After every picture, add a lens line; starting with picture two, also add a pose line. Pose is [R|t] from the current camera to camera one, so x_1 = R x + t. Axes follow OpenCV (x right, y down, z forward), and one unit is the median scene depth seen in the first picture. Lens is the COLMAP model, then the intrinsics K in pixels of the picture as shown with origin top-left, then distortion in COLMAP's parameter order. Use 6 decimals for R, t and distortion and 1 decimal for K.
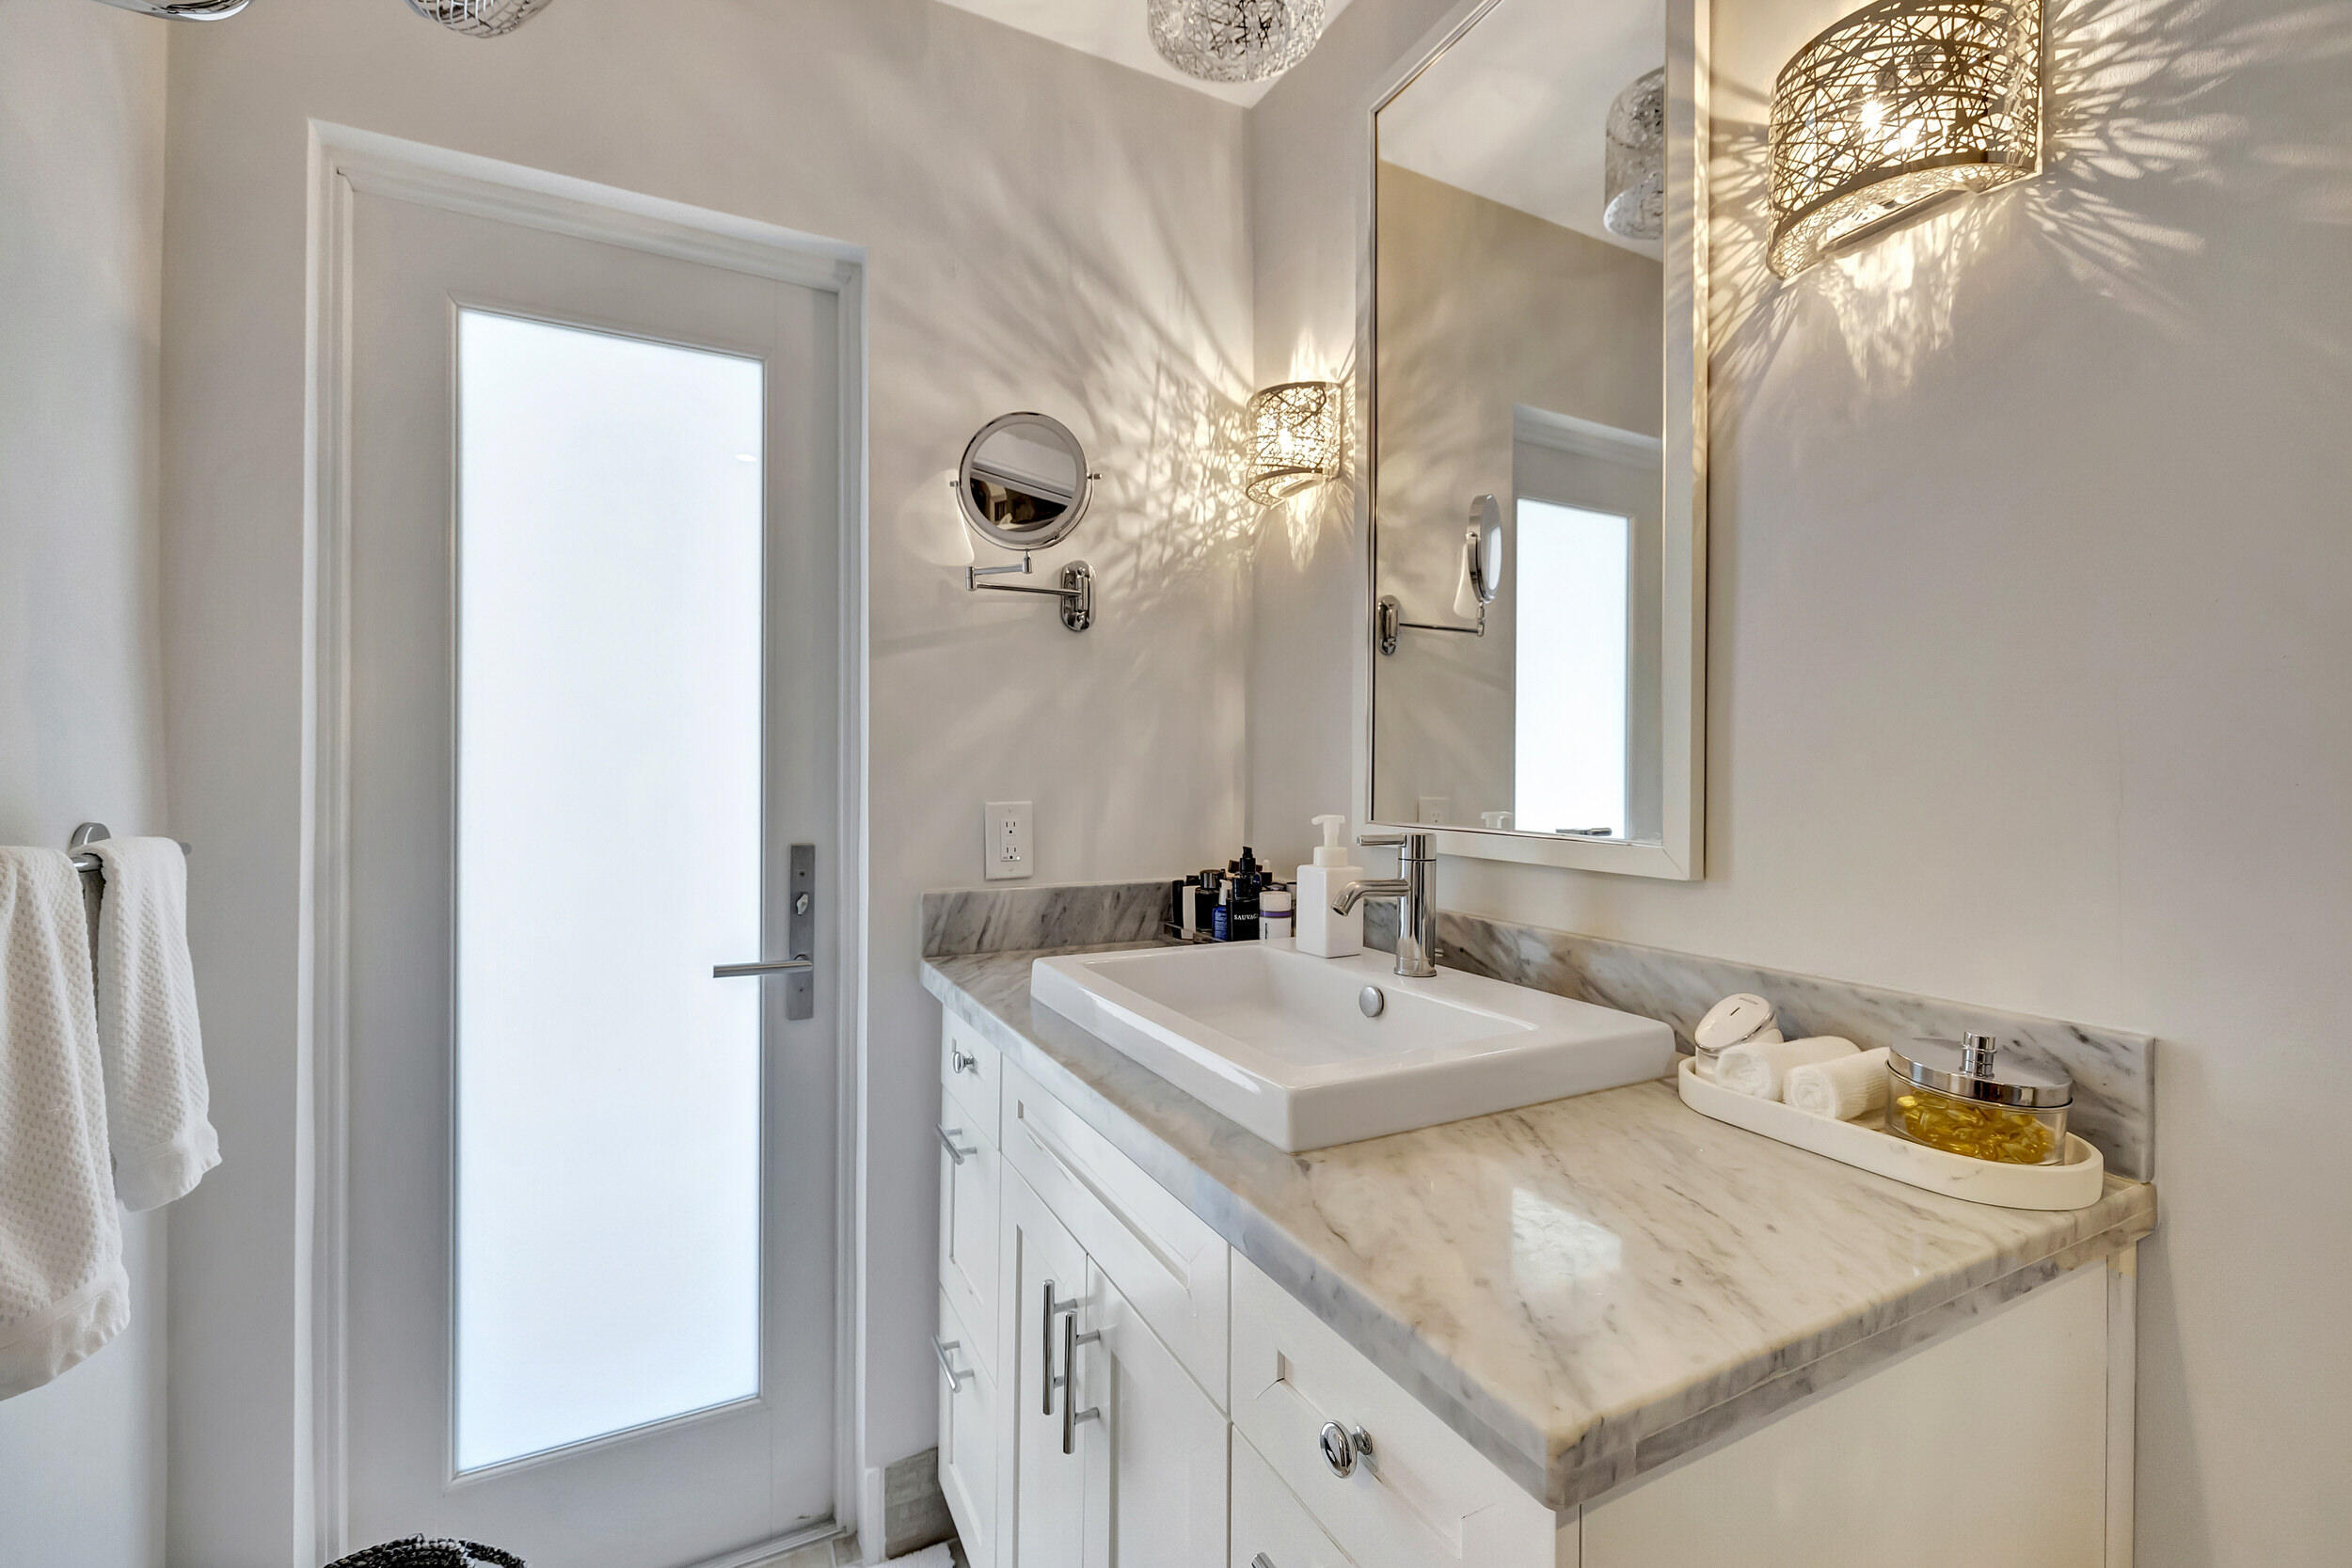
lens RADIAL K [[981.6, 0, 1174.0], [0, 981.6, 771.5], [0, 0, 1]] dist [-0.003243, 0.000604]
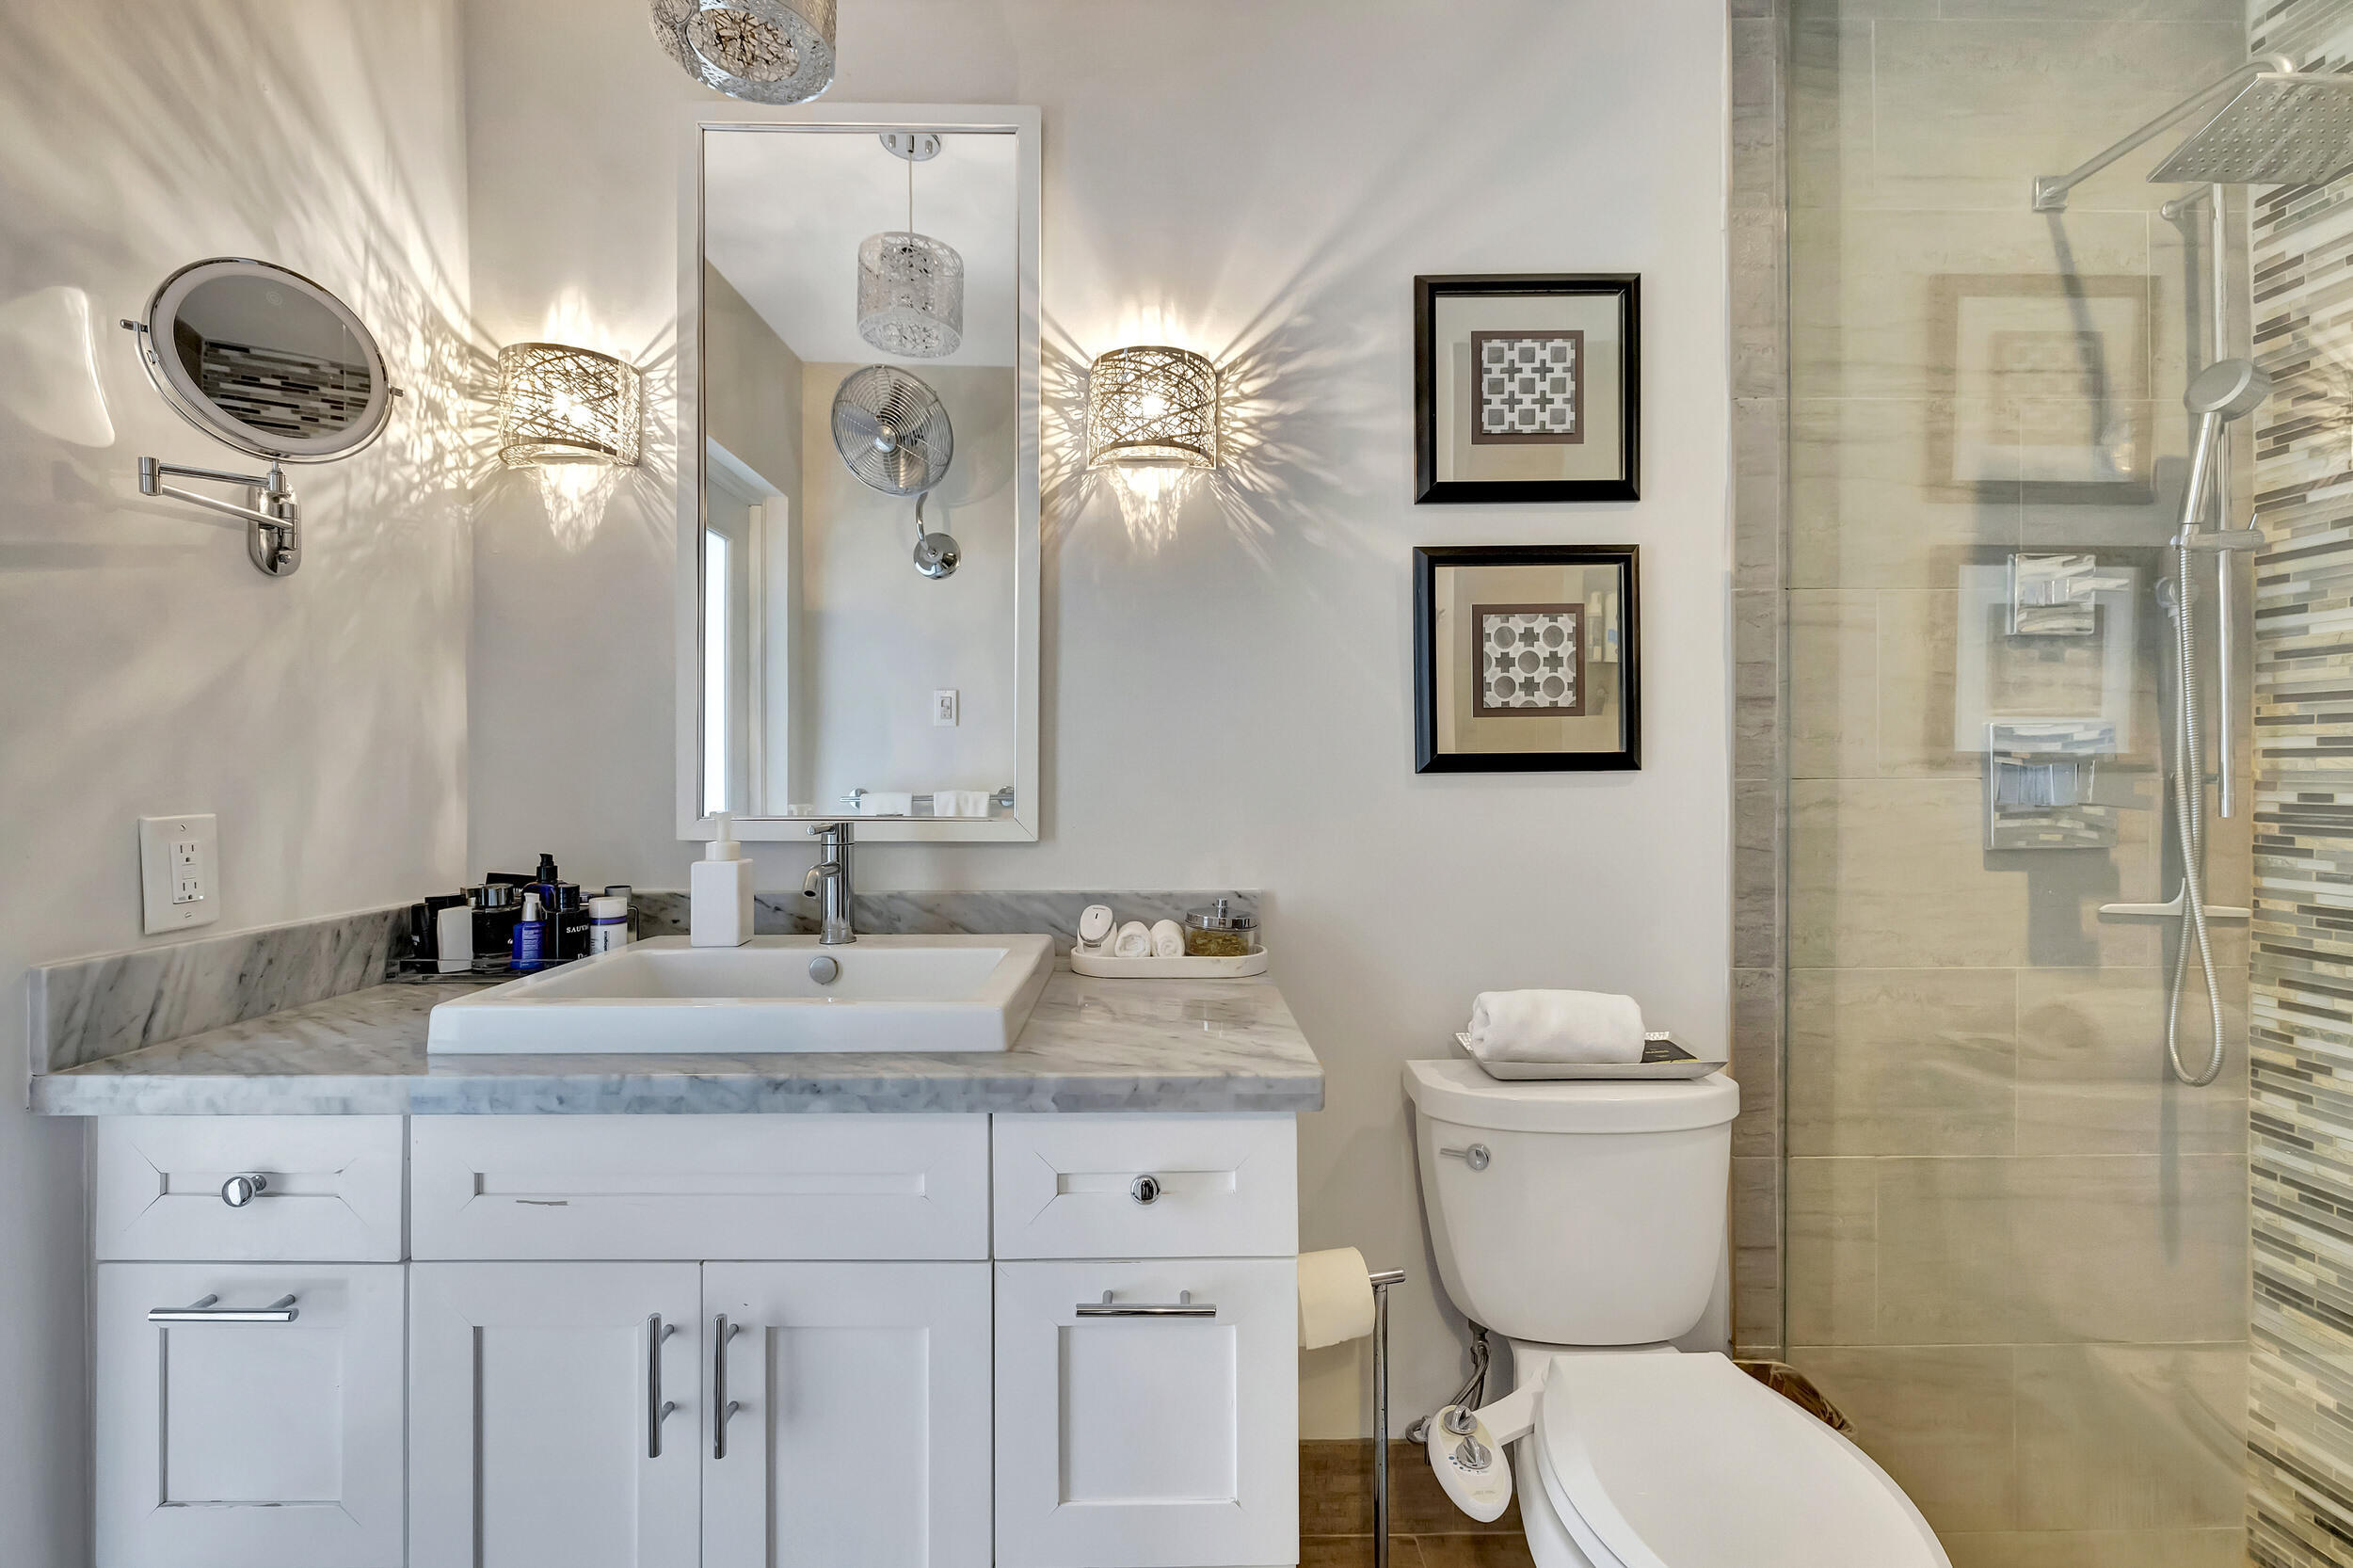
lens RADIAL K [[982.1, 0, 1173.0], [0, 982.1, 775.5], [0, 0, 1]] dist [-0.003243, 0.000604]
pose [[0.442599, -0.007216, 0.896690, -0.473791], [0.001532, 0.999972, 0.007291, -0.000127], [-0.896718, -0.001853, 0.442598, 0.094071]]
